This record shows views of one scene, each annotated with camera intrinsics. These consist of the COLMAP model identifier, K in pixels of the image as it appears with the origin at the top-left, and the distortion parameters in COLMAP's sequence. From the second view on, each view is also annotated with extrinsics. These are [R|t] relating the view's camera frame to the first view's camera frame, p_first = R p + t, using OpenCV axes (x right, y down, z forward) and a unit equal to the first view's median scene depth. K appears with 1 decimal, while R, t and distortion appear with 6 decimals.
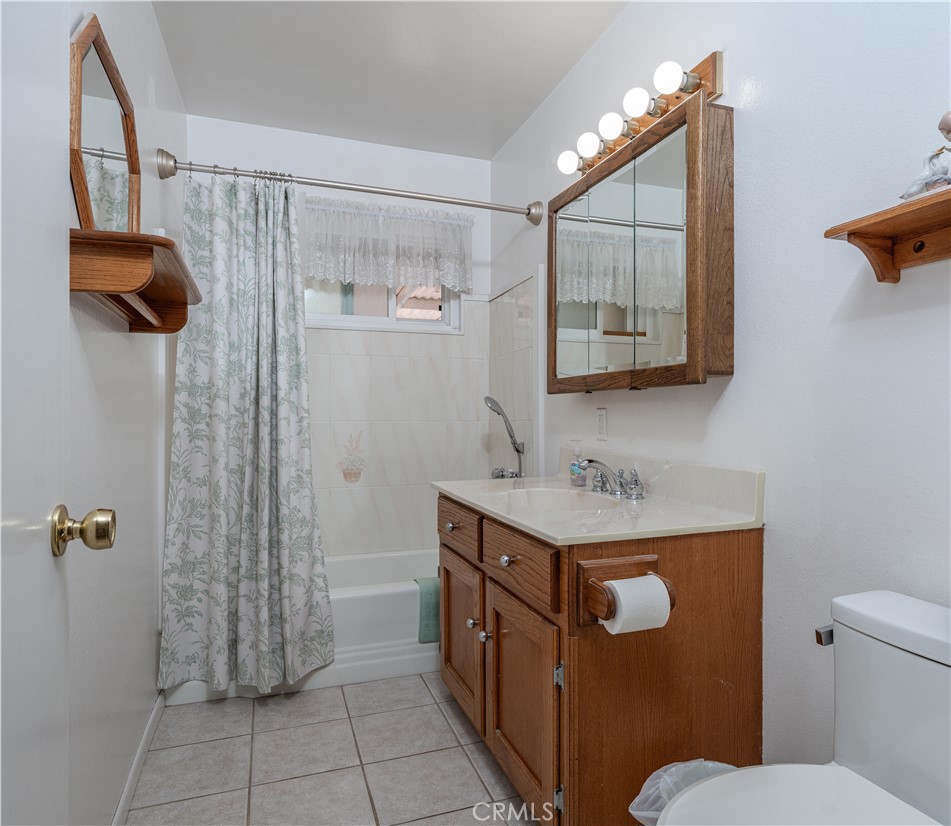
lens RADIAL K [[591.1, 0, 481.2], [0, 591.1, 409.7], [0, 0, 1]] dist [0.004813, 0.001108]
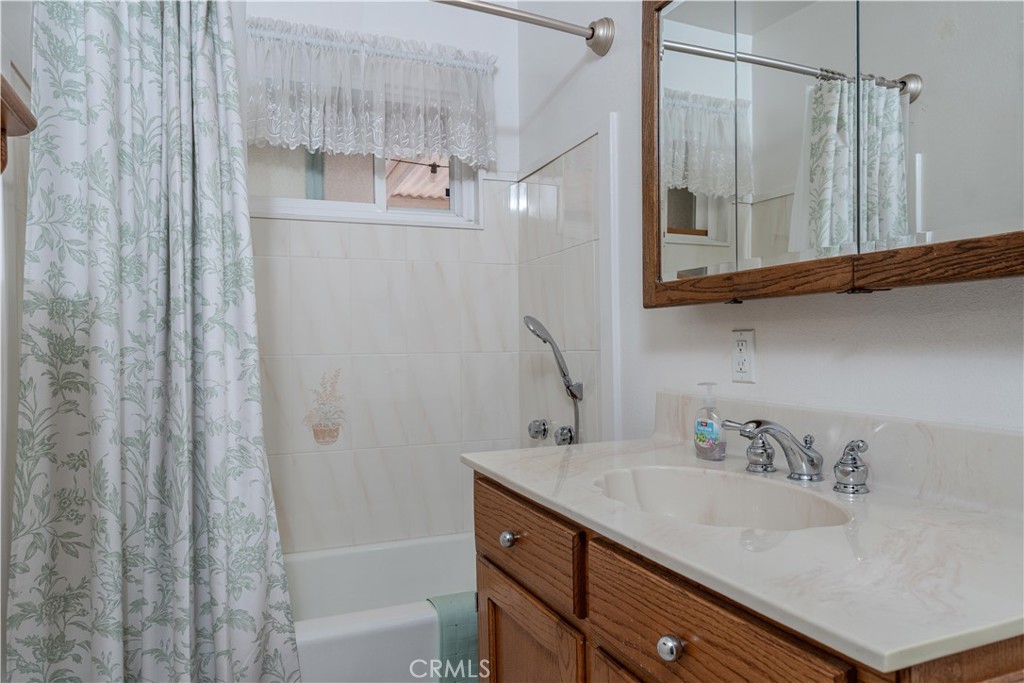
lens RADIAL K [[747.3, 0, 506.9], [0, 747.3, 347.8], [0, 0, 1]] dist [0.006904, -0.005087]
pose [[0.999513, -0.012258, 0.028689, -0.060038], [0.011834, 0.999819, 0.014882, 0.001997], [-0.028866, -0.014535, 0.999478, 0.237116]]
